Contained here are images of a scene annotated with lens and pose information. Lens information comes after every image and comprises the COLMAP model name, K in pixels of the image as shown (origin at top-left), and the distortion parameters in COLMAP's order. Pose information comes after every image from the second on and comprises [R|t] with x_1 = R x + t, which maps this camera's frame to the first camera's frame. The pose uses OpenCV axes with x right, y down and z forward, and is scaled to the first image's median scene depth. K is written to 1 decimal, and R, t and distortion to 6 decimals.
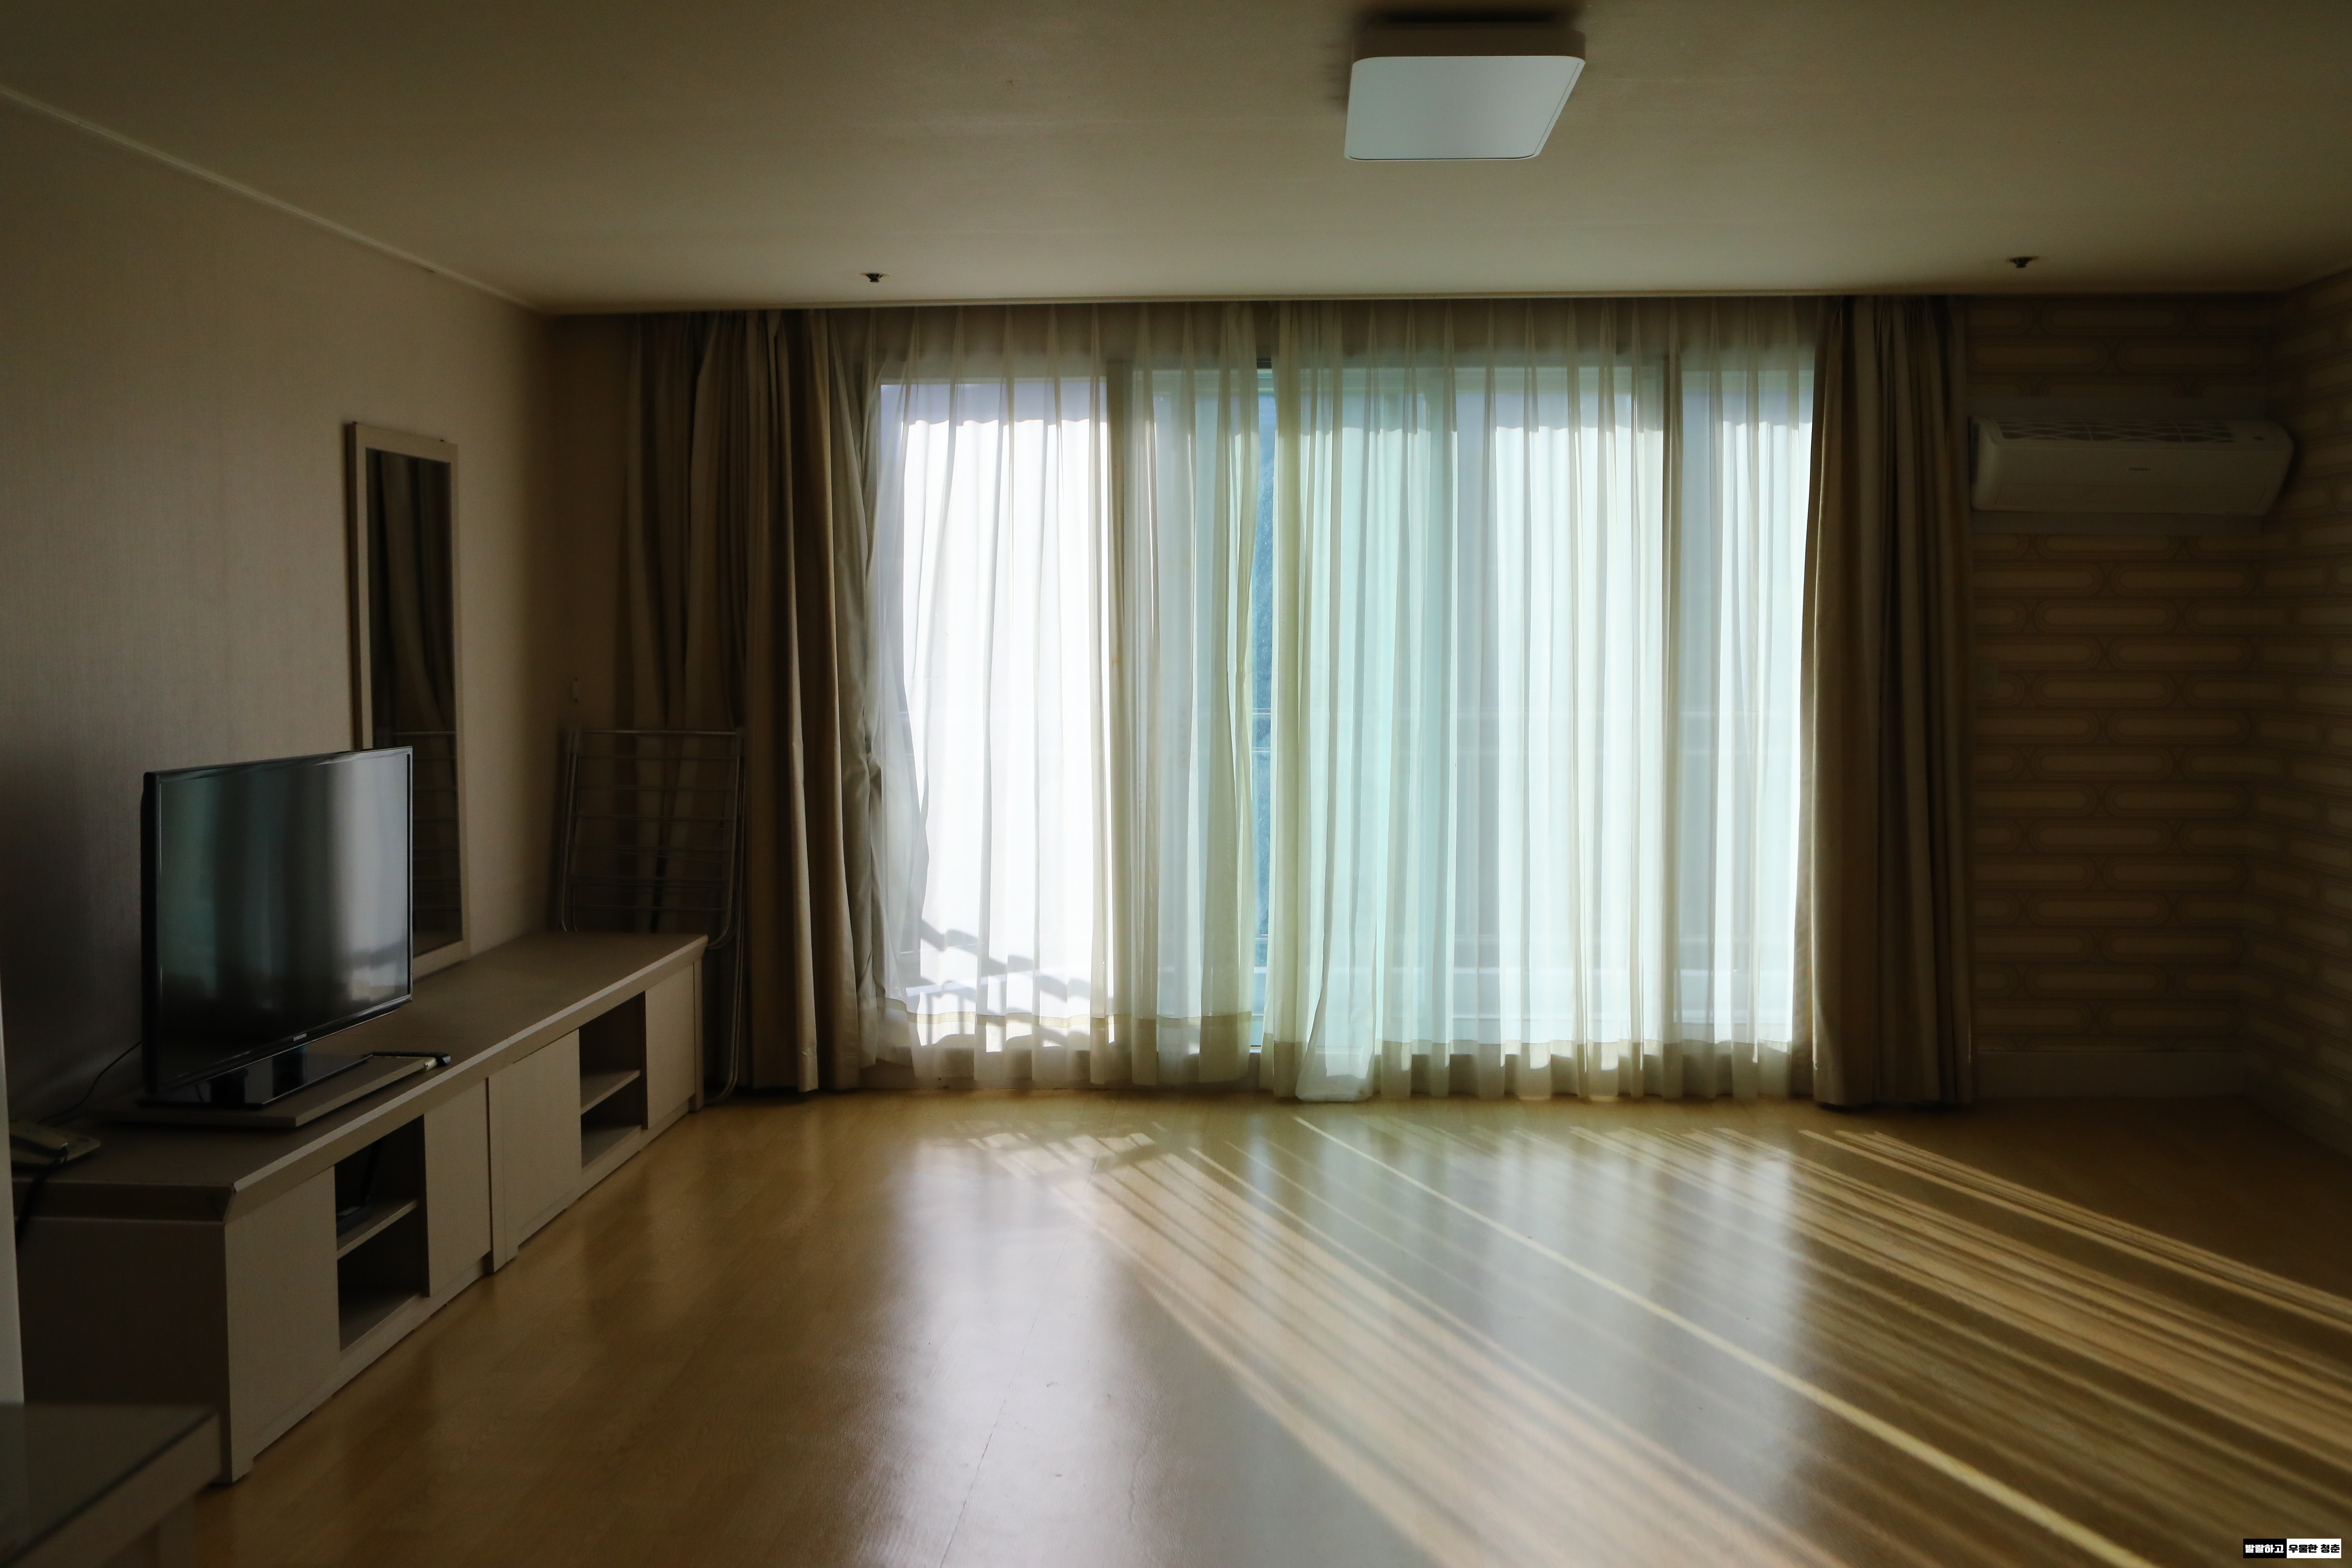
lens RADIAL K [[2117.1, 0, 1176.0], [0, 2117.1, 784.0], [0, 0, 1]] dist [0.051122, 0.014964]
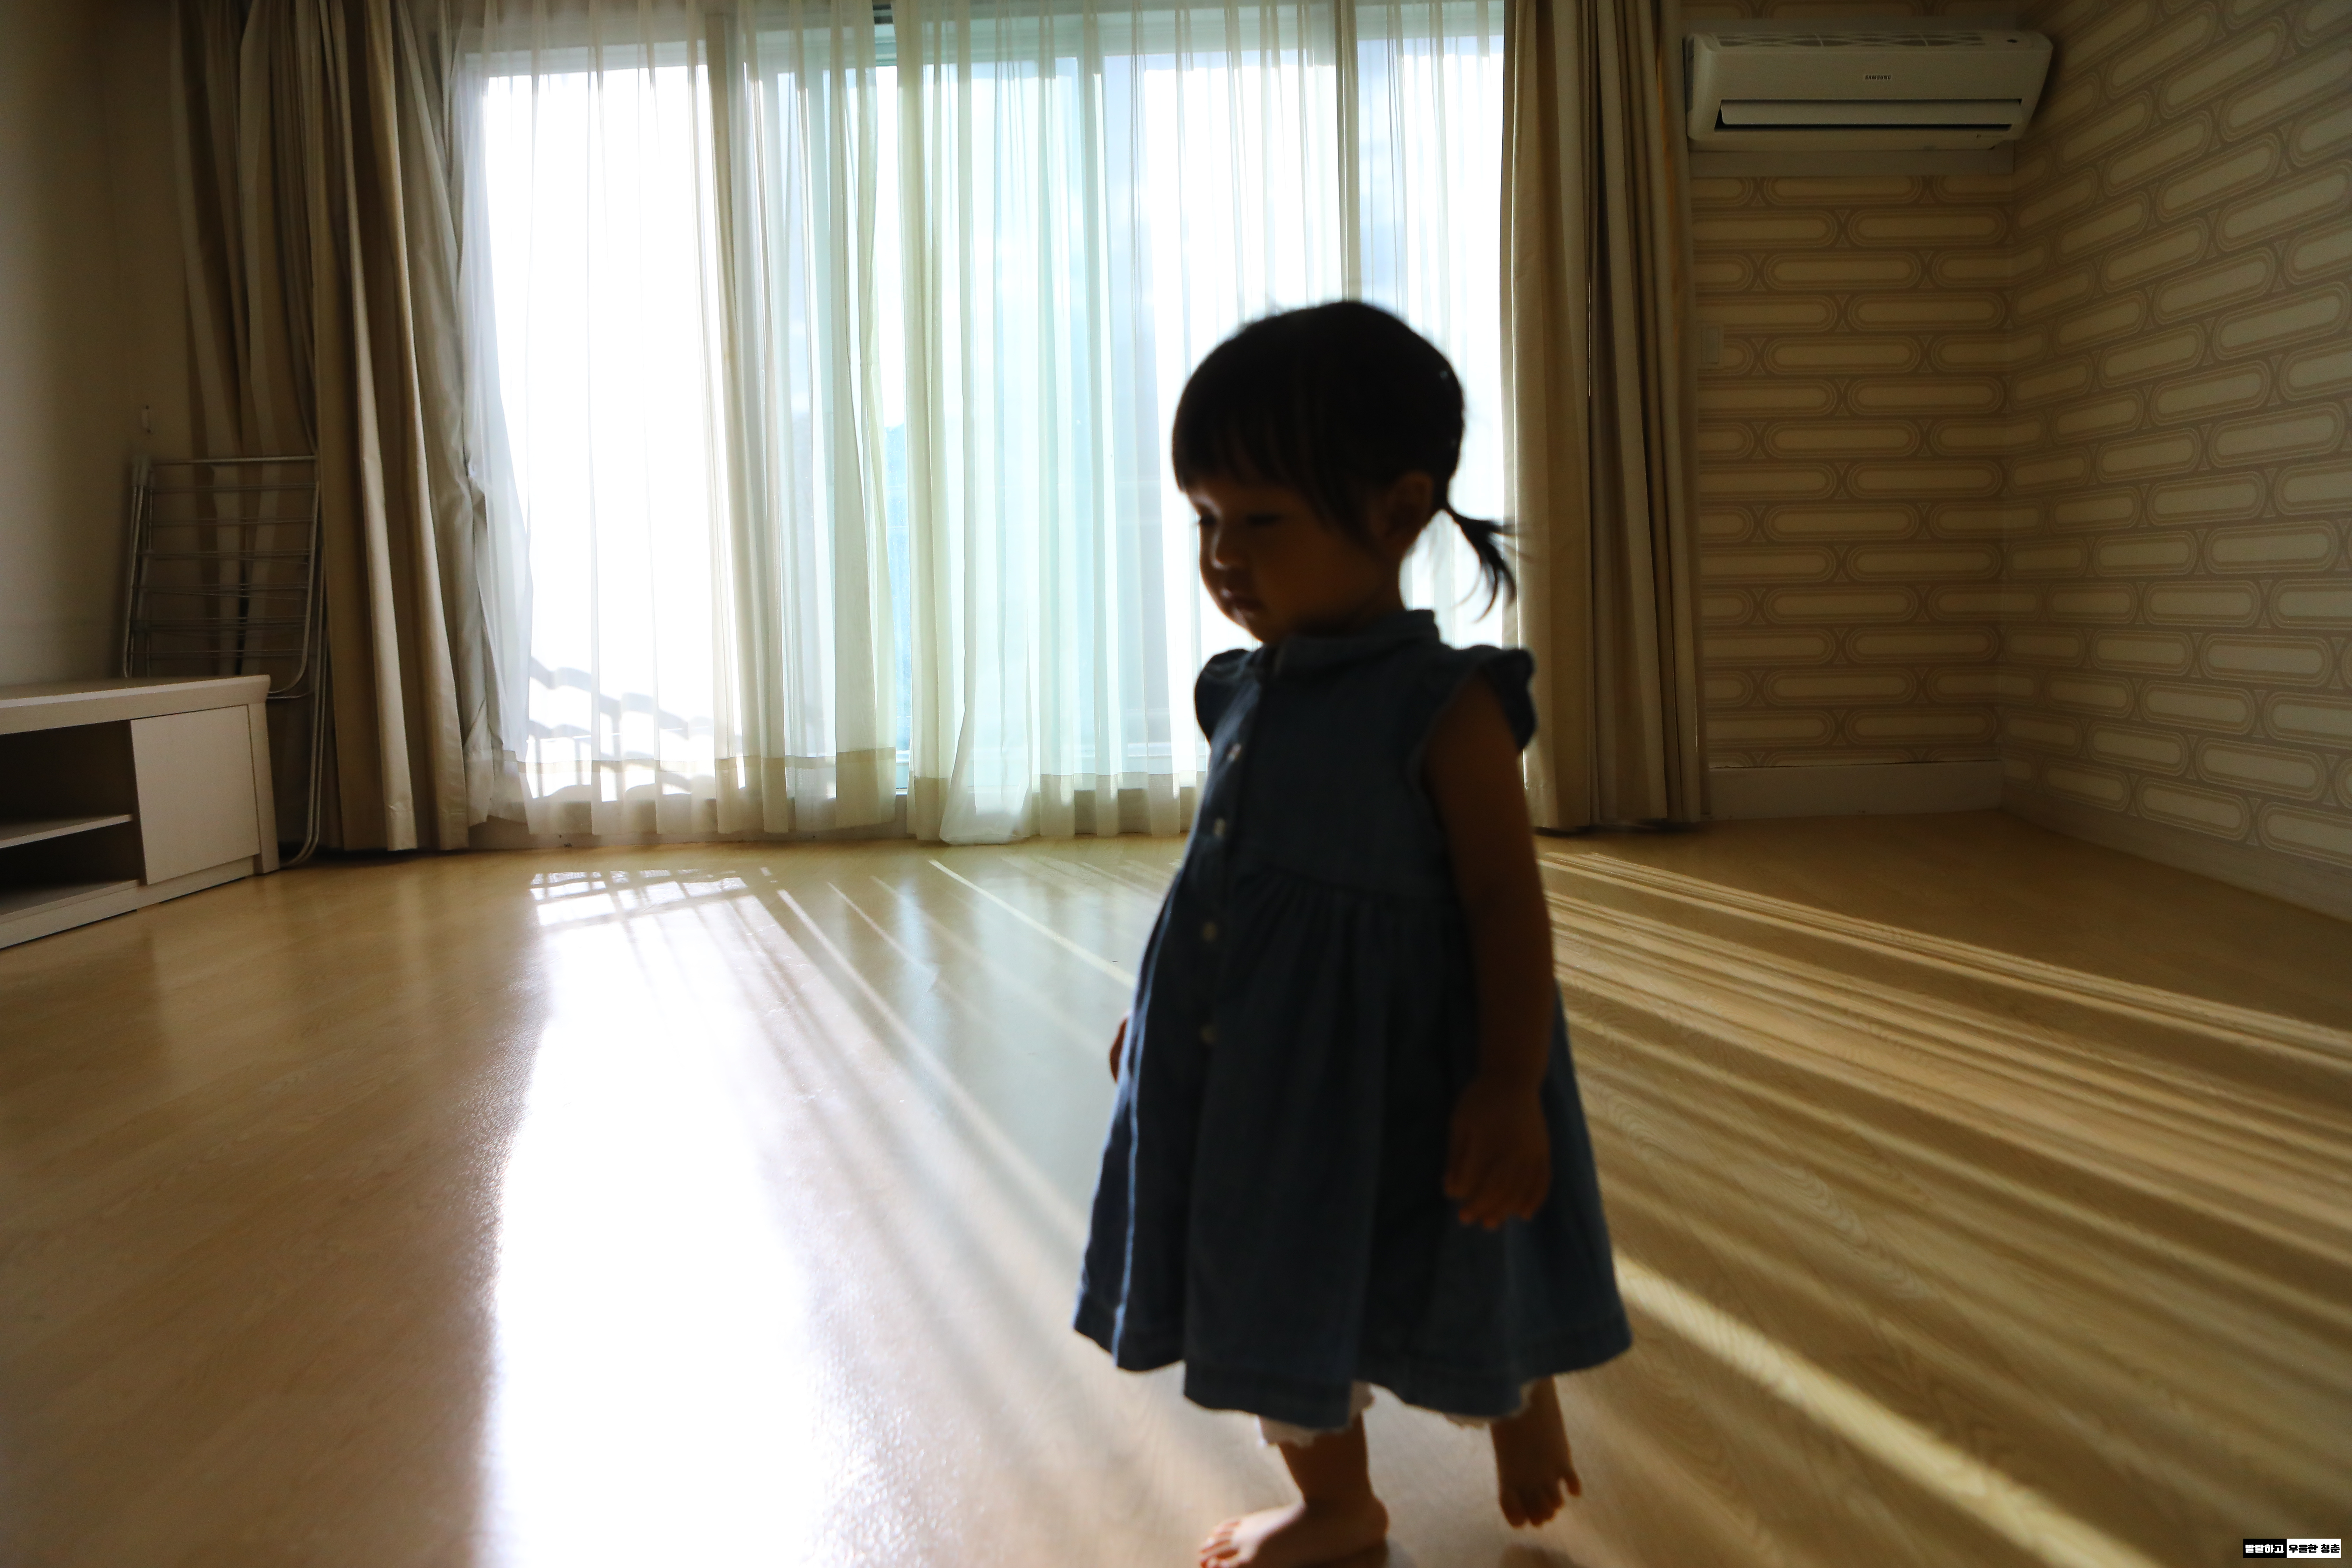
lens RADIAL K [[1463.4, 0, 1176.0], [0, 1463.4, 784.0], [0, 0, 1]] dist [0.002276, 0.002060]
pose [[0.999500, -0.029404, -0.011655, 0.160741], [0.029654, 0.999319, 0.021948, 0.113016], [0.011002, -0.022283, 0.999691, 0.388654]]
